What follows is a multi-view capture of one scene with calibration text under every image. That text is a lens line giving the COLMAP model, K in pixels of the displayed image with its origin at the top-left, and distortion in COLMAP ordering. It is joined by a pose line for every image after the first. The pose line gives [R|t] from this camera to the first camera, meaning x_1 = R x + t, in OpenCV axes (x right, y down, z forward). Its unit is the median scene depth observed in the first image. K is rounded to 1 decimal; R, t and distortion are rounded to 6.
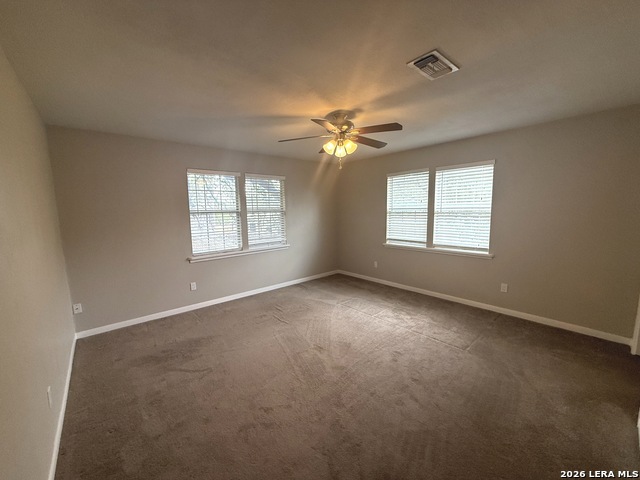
lens RADIAL K [[255.2, 0, 320.0], [0, 255.2, 240.0], [0, 0, 1]] dist [-0.002131, 0.000099]
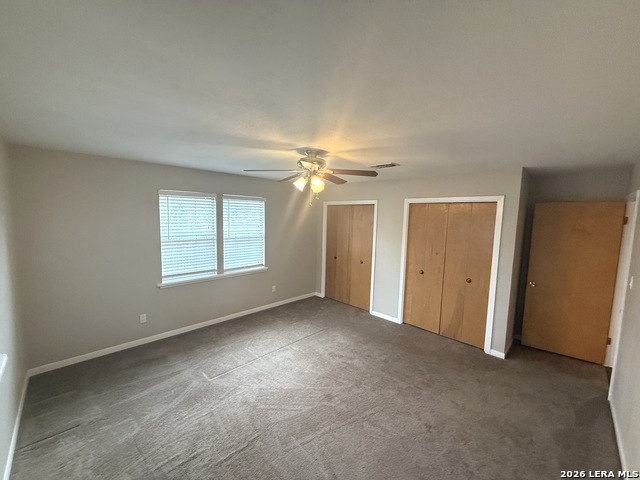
lens RADIAL K [[256.9, 0, 320.0], [0, 256.9, 240.0], [0, 0, 1]] dist [0.001401, 0.000080]
pose [[-0.071950, -0.088060, 0.993513, -0.596922], [0.090420, 0.991417, 0.094423, -0.165672], [-0.993301, 0.096628, -0.063370, 0.686753]]
